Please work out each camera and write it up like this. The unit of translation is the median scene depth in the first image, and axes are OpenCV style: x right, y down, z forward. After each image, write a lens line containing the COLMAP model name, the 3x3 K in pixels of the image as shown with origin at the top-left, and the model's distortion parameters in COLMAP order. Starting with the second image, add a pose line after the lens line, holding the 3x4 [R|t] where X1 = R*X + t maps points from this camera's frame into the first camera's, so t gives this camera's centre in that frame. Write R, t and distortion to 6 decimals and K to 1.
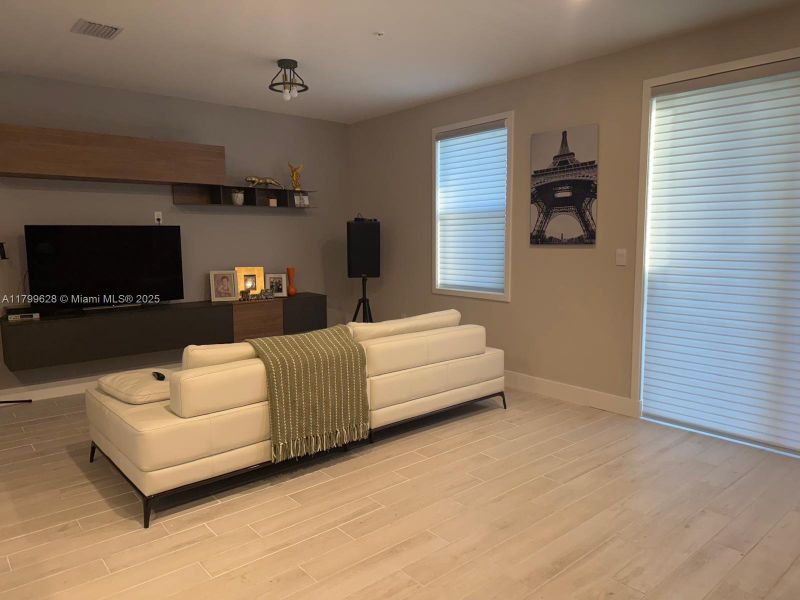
lens RADIAL K [[558.5, 0, 400.0], [0, 558.5, 300.0], [0, 0, 1]] dist [0.081650, -0.123217]
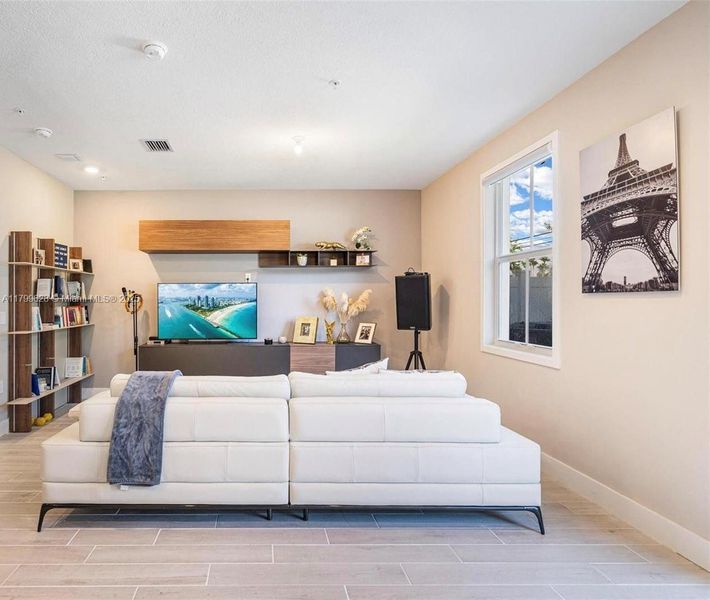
lens RADIAL K [[415.8, 0, 255.7], [0, 415.8, 302.2], [0, 0, 1]] dist [0.000764, -0.000828]
pose [[0.759192, 0.002469, -0.650862, 0.270887], [-0.071861, 0.994197, -0.080051, -0.012679], [0.646887, 0.107546, 0.754964, 0.314157]]
